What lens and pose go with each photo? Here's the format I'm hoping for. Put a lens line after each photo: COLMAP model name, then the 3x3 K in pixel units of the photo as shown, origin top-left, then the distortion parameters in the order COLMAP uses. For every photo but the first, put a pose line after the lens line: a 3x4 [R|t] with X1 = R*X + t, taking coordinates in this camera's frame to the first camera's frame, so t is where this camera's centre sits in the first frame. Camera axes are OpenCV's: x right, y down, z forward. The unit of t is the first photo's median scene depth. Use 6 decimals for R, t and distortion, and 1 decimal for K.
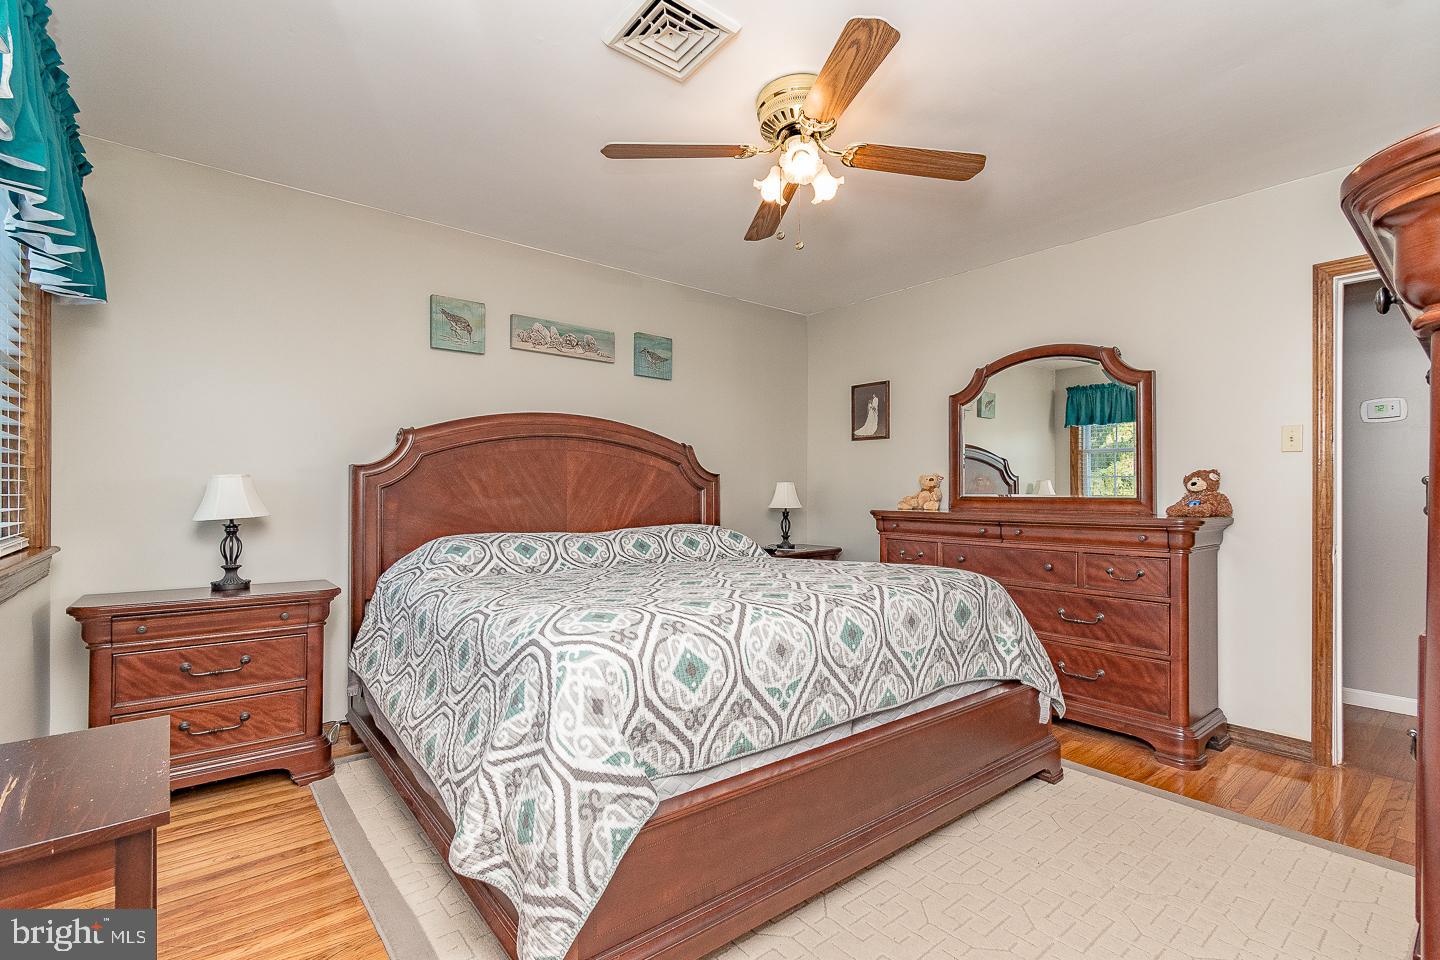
lens RADIAL K [[641.2, 0, 725.0], [0, 641.2, 488.0], [0, 0, 1]] dist [0.000058, -0.000739]
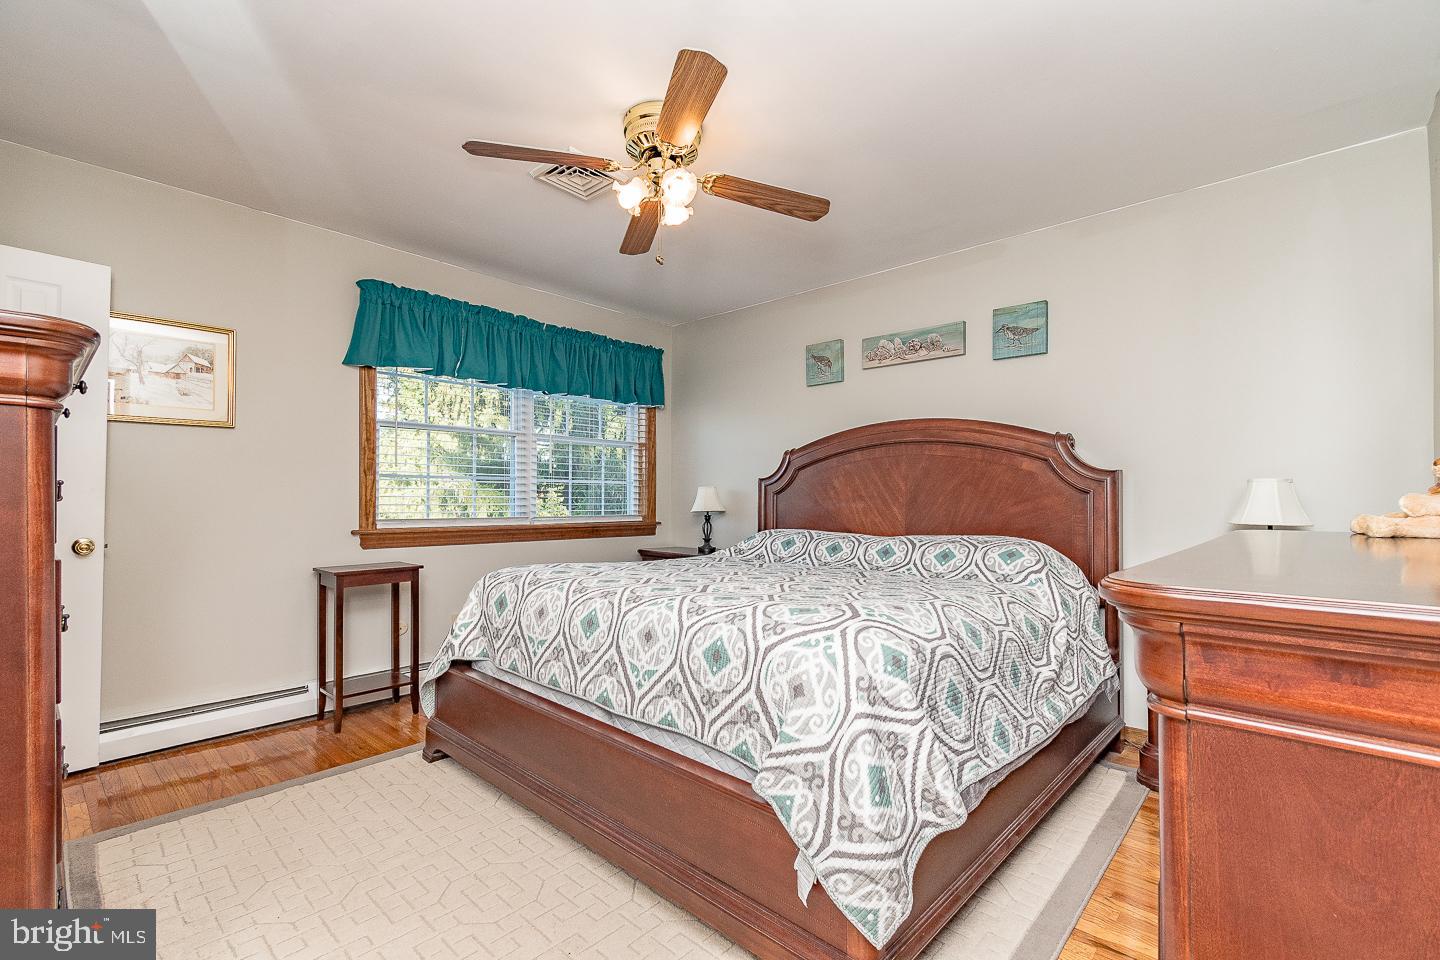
lens RADIAL K [[640.4, 0, 721.4], [0, 640.4, 466.5], [0, 0, 1]] dist [0.001418, -0.000074]
pose [[0.144896, -0.048968, -0.988234, 1.080775], [0.003849, 0.998795, -0.048927, 0.010897], [0.989439, 0.003286, 0.144910, 0.861472]]
